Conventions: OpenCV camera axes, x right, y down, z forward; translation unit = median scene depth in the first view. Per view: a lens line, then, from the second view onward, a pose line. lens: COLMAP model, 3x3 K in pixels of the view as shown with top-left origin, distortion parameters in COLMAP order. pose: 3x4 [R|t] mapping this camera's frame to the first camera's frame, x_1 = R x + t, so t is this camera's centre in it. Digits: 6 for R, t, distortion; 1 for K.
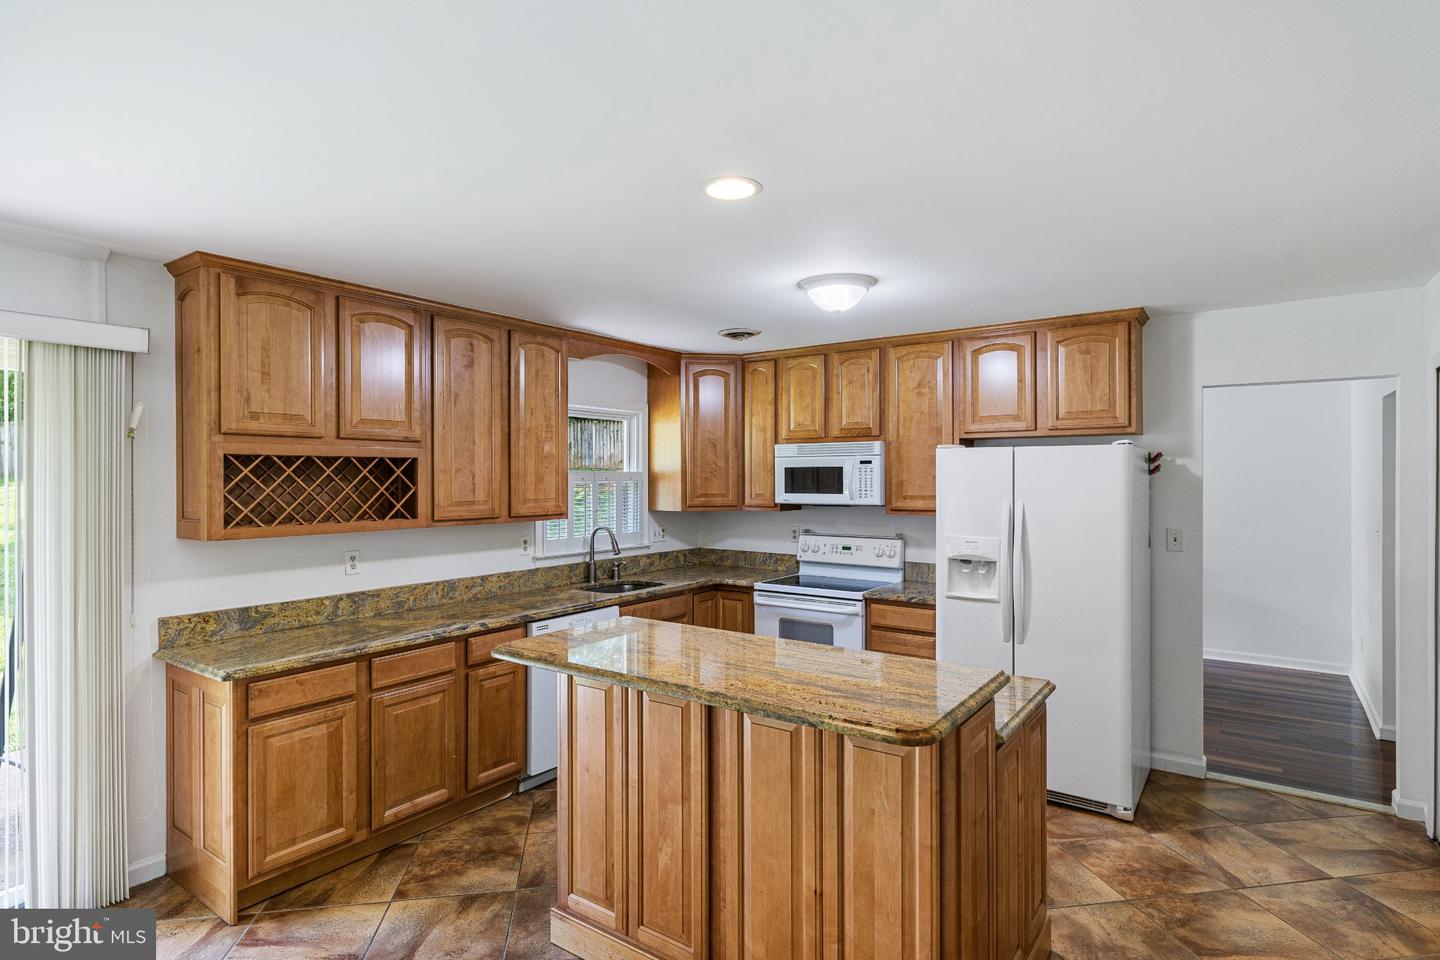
lens RADIAL K [[750.2, 0, 720.0], [0, 750.2, 480.0], [0, 0, 1]] dist [-0.000424, -0.000429]
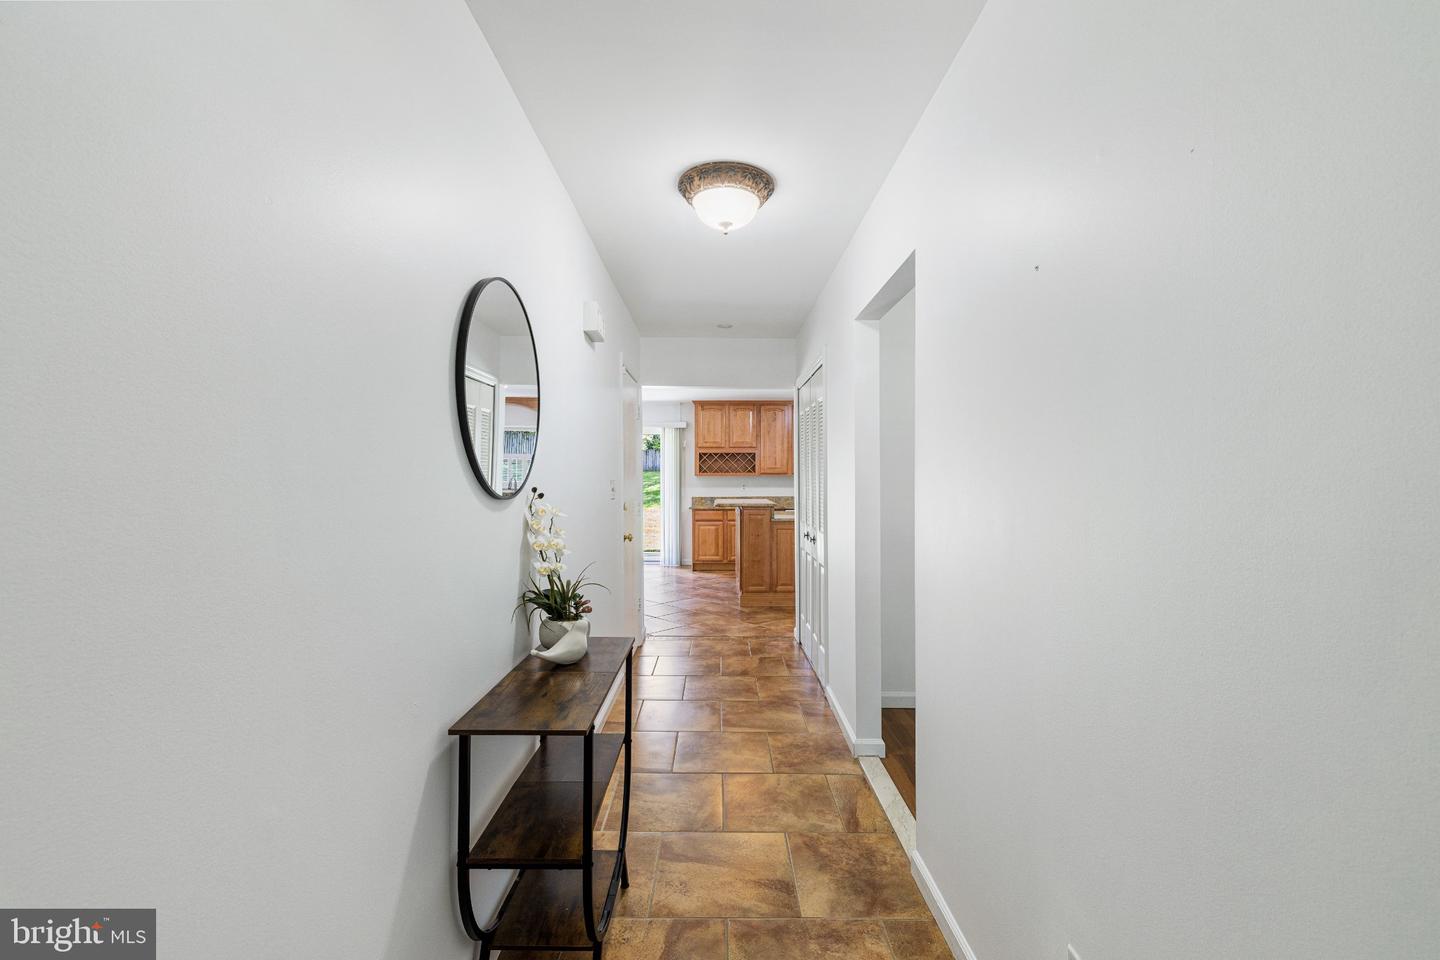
lens RADIAL K [[627.2, 0, 705.9], [0, 627.2, 480.3], [0, 0, 1]] dist [-0.000572, -0.000373]
pose [[0.566003, 0.008944, -0.824355, 1.307134], [-0.005806, 0.999960, 0.006863, 0.054927], [0.824383, 0.000902, 0.566032, -0.504338]]
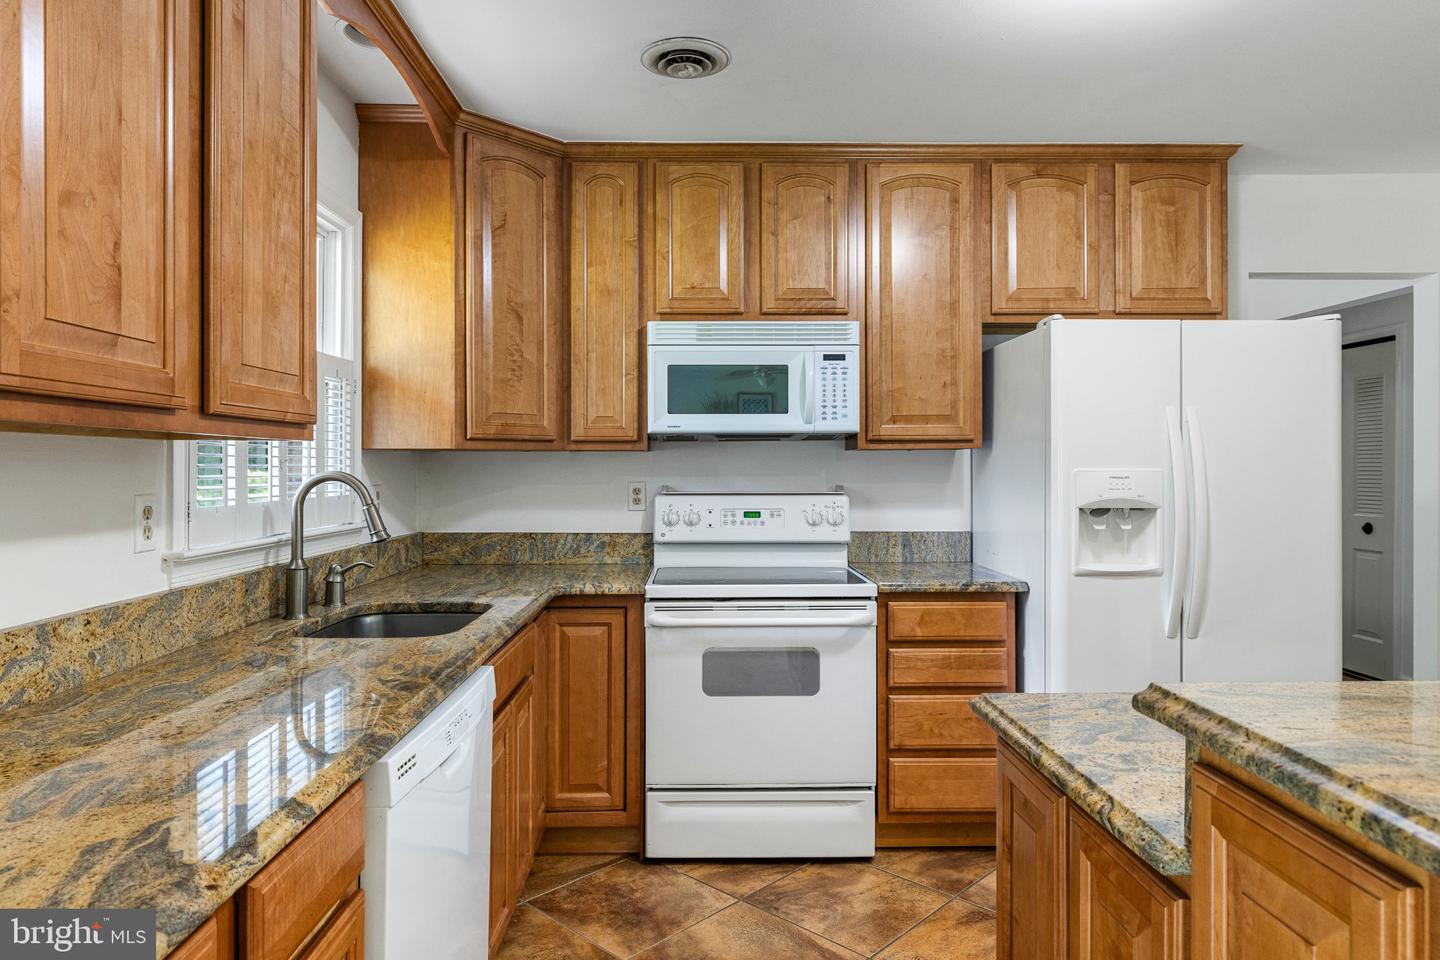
lens RADIAL K [[893.0, 0, 712.2], [0, 893.0, 472.0], [0, 0, 1]] dist [0.017044, -0.001853]
pose [[0.801743, -0.002819, 0.597663, -0.305073], [0.003206, 0.999995, 0.000415, 0.067217], [-0.597661, 0.001584, 0.801748, 0.543573]]
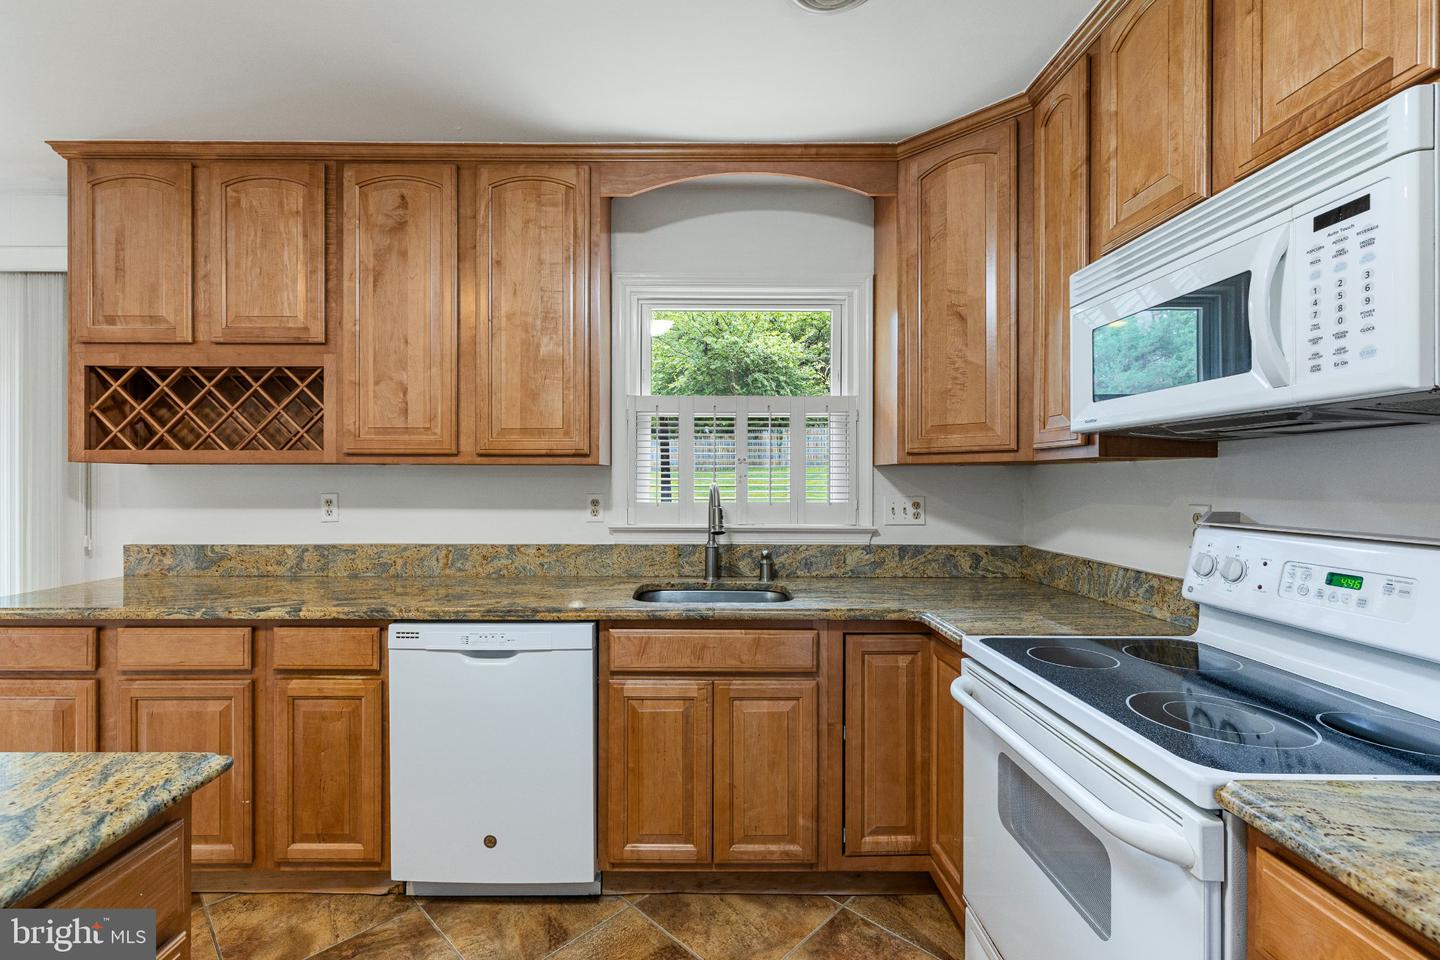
lens RADIAL K [[627.2, 0, 705.9], [0, 627.2, 480.3], [0, 0, 1]] dist [-0.000572, -0.000373]
pose [[0.587192, 0.003856, -0.809439, 0.251652], [-0.008257, 0.999965, -0.001227, 0.064825], [0.809406, 0.007404, 0.587203, 0.774569]]
